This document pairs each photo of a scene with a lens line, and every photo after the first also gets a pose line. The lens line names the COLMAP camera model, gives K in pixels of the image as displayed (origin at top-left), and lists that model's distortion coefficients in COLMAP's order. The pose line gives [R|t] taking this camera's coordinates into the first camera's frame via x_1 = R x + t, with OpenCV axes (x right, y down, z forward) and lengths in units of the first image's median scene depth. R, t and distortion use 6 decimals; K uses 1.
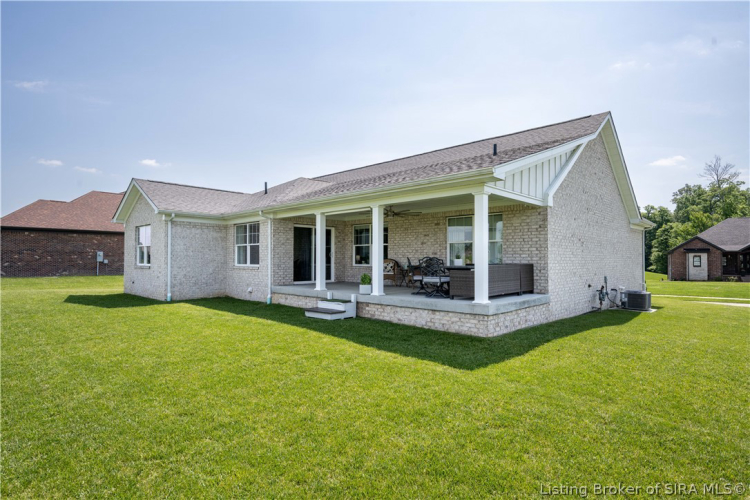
lens RADIAL K [[416.3, 0, 375.0], [0, 416.3, 250.0], [0, 0, 1]] dist [0.000469, 0.000142]
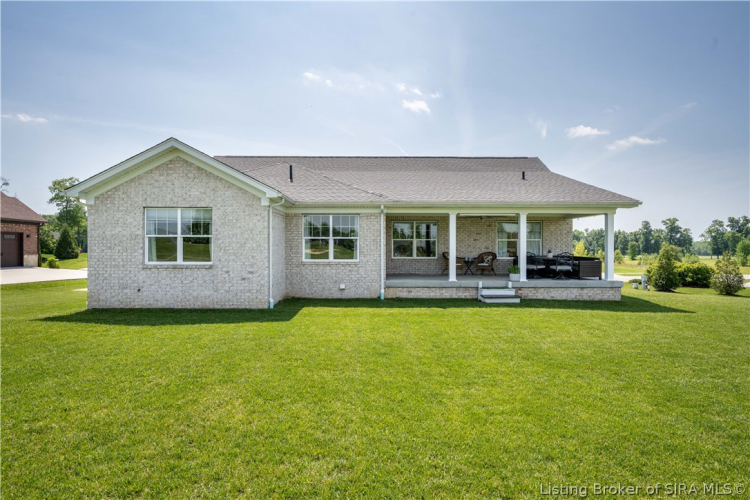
lens RADIAL K [[416.3, 0, 375.0], [0, 416.3, 250.0], [0, 0, 1]] dist [0.000469, 0.000142]
pose [[0.700818, -0.004595, 0.713326, -1.079404], [-0.015970, 0.999628, 0.022129, -0.009535], [-0.713162, -0.026900, 0.700483, 0.356244]]
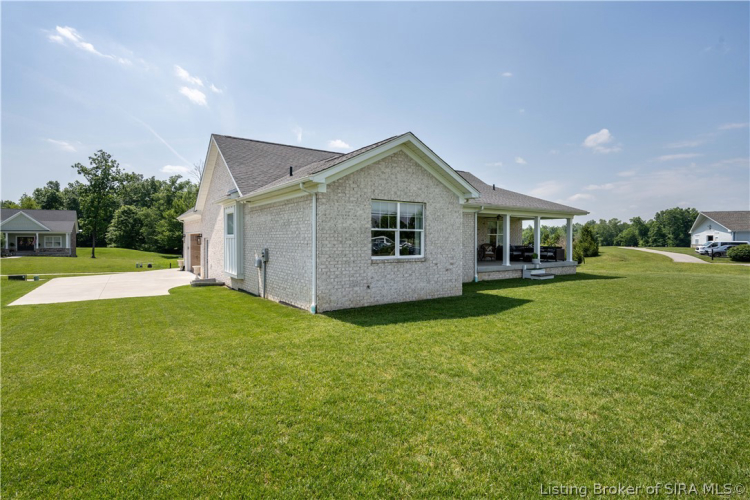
lens RADIAL K [[372.9, 0, 373.5], [0, 372.9, 239.4], [0, 0, 1]] dist [0.019603, 0.000055]
pose [[0.192359, -0.004433, 0.981315, -1.546115], [-0.025853, 0.999620, 0.009583, 0.001323], [-0.980984, -0.027214, 0.192172, 1.207339]]
